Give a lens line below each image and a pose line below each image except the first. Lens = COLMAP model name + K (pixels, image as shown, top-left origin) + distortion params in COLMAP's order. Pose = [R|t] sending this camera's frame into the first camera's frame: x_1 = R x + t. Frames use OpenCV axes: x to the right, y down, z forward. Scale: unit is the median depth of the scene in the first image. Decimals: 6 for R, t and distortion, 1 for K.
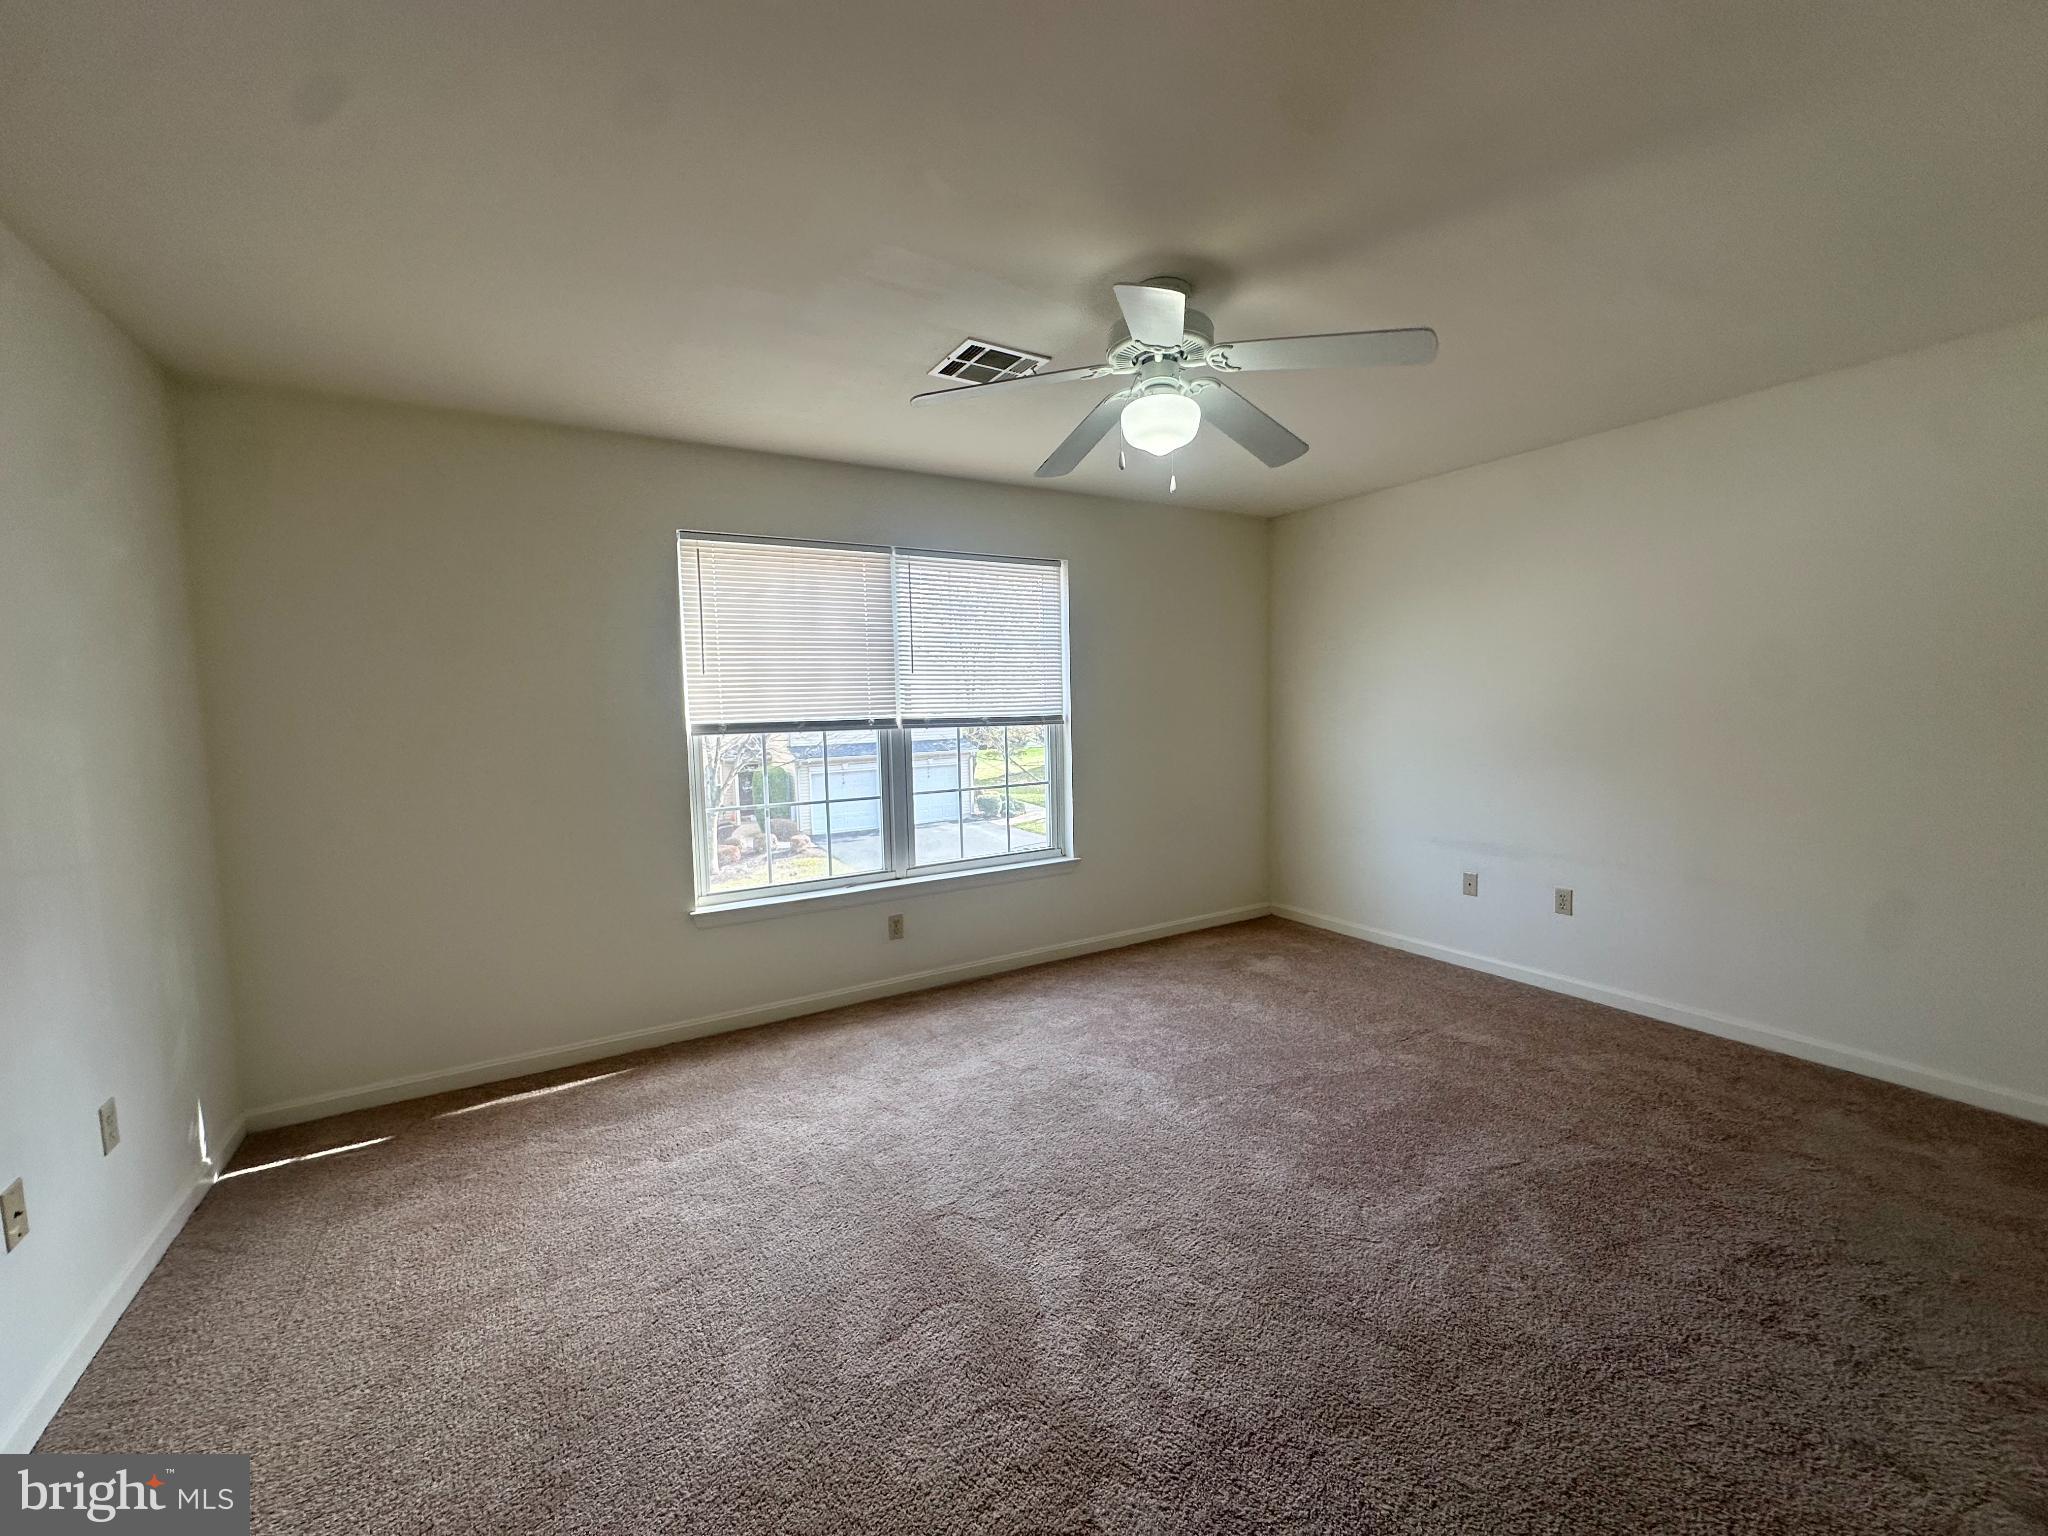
lens RADIAL K [[822.1, 0, 1026.9], [0, 822.1, 767.6], [0, 0, 1]] dist [-0.007960, 0.001705]
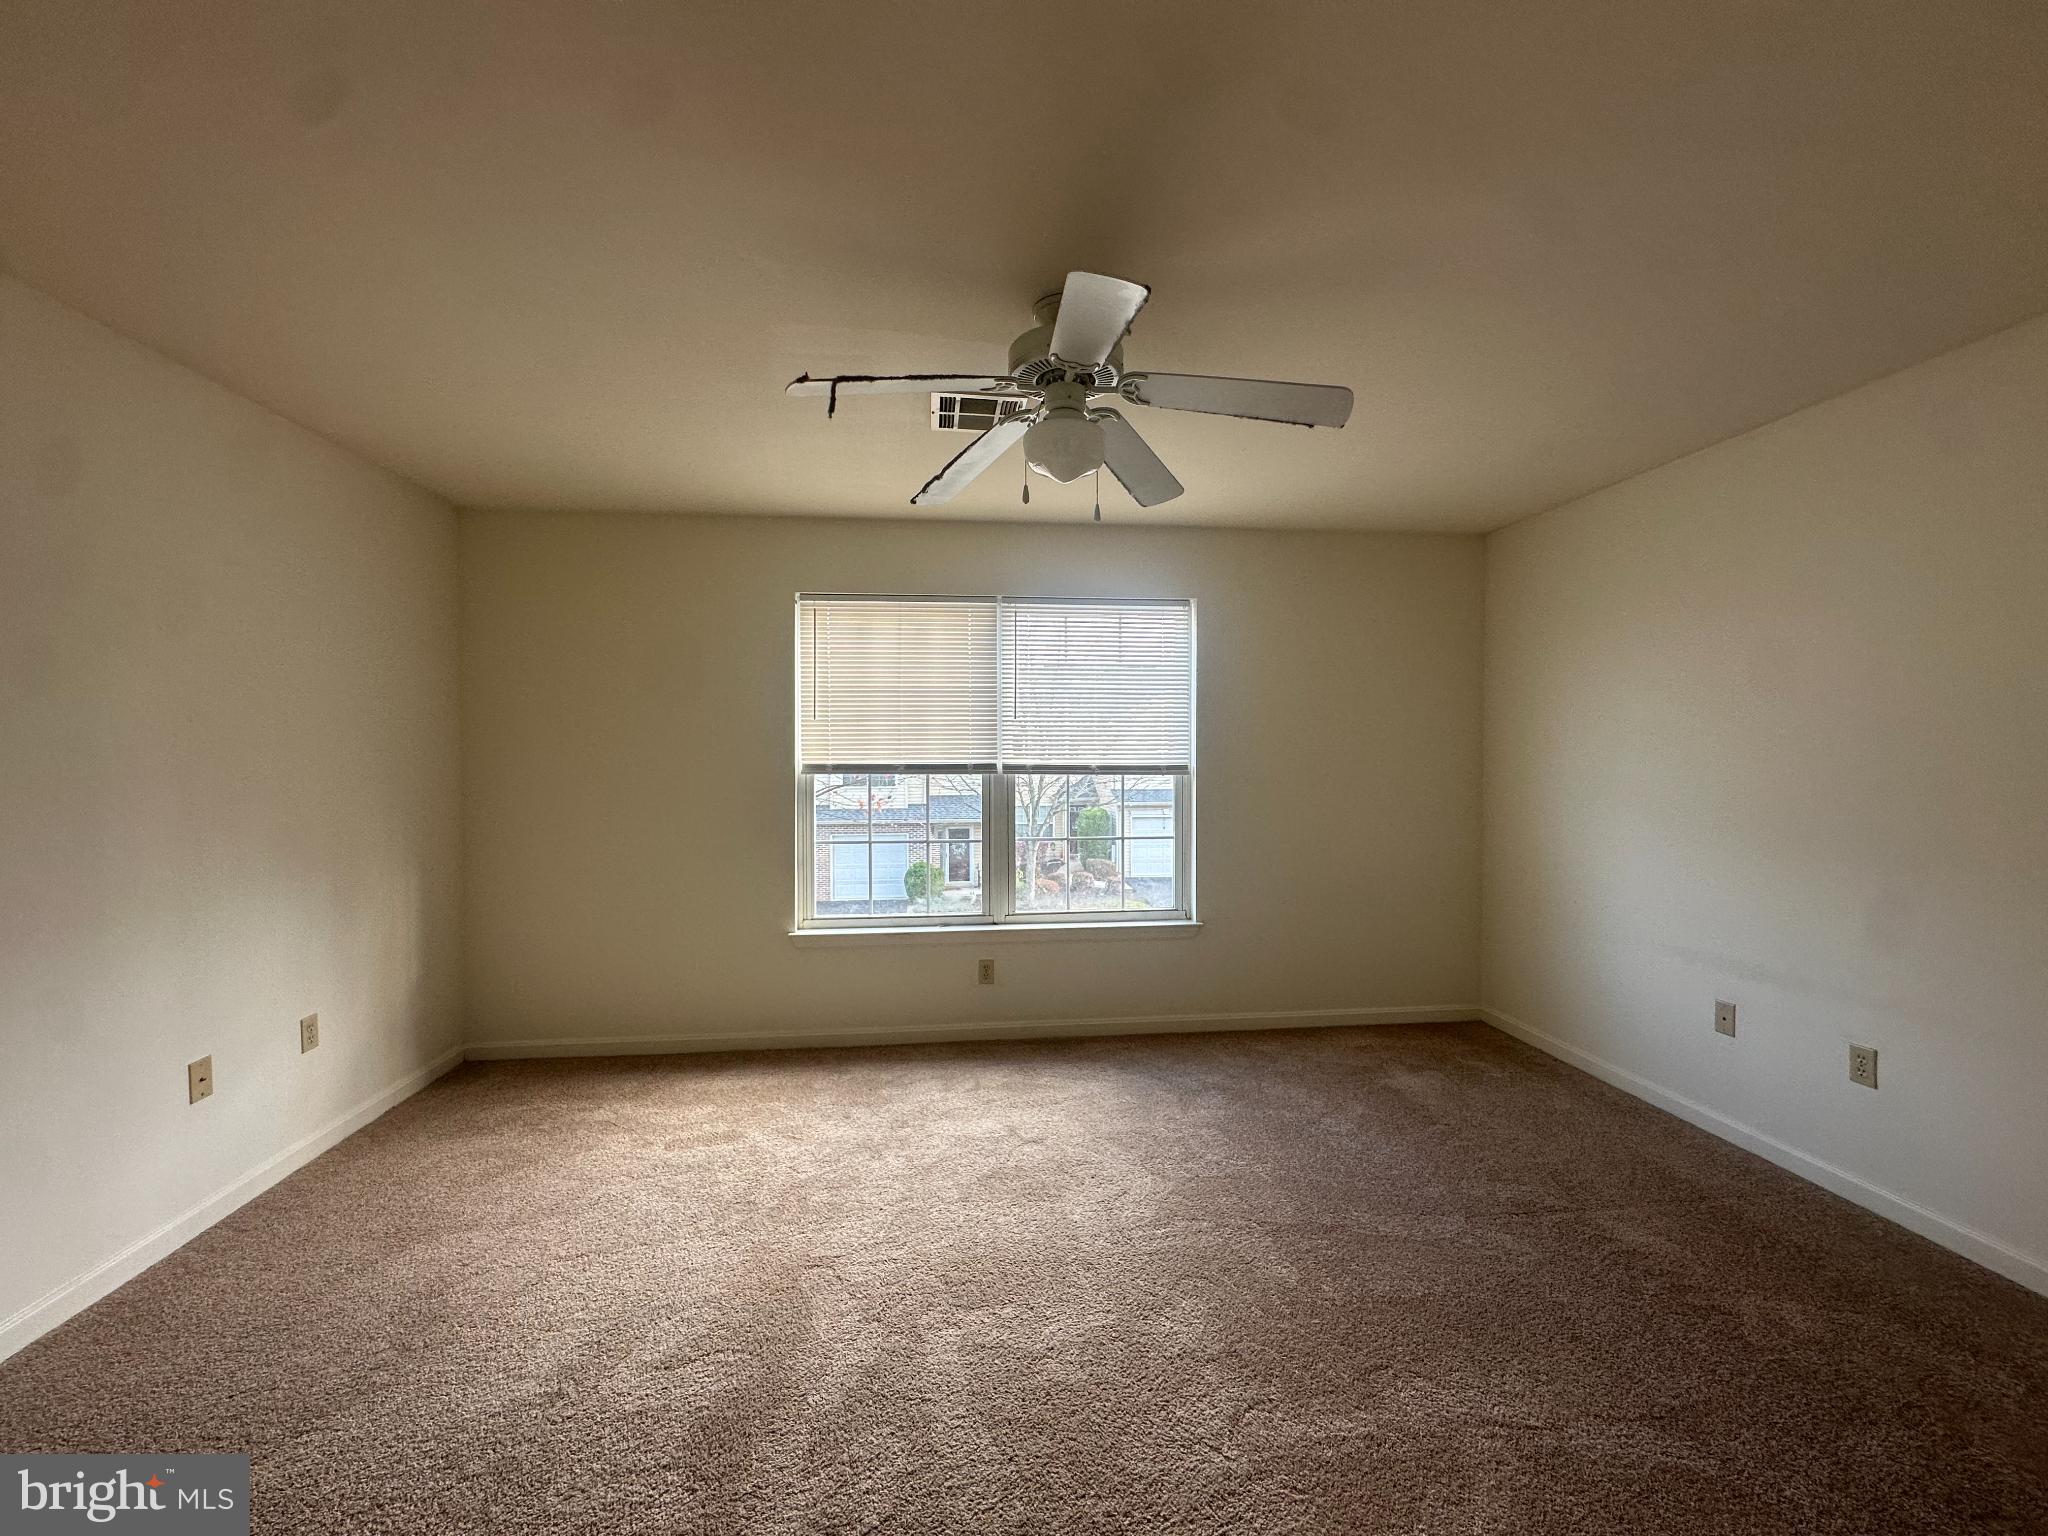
lens RADIAL K [[822.1, 0, 1030.9], [0, 822.1, 769.6], [0, 0, 1]] dist [-0.007960, 0.001705]
pose [[0.907902, 0.030181, -0.418095, 0.306252], [-0.052115, 0.997793, -0.041140, -0.013505], [0.415930, 0.059140, 0.907471, 0.102335]]
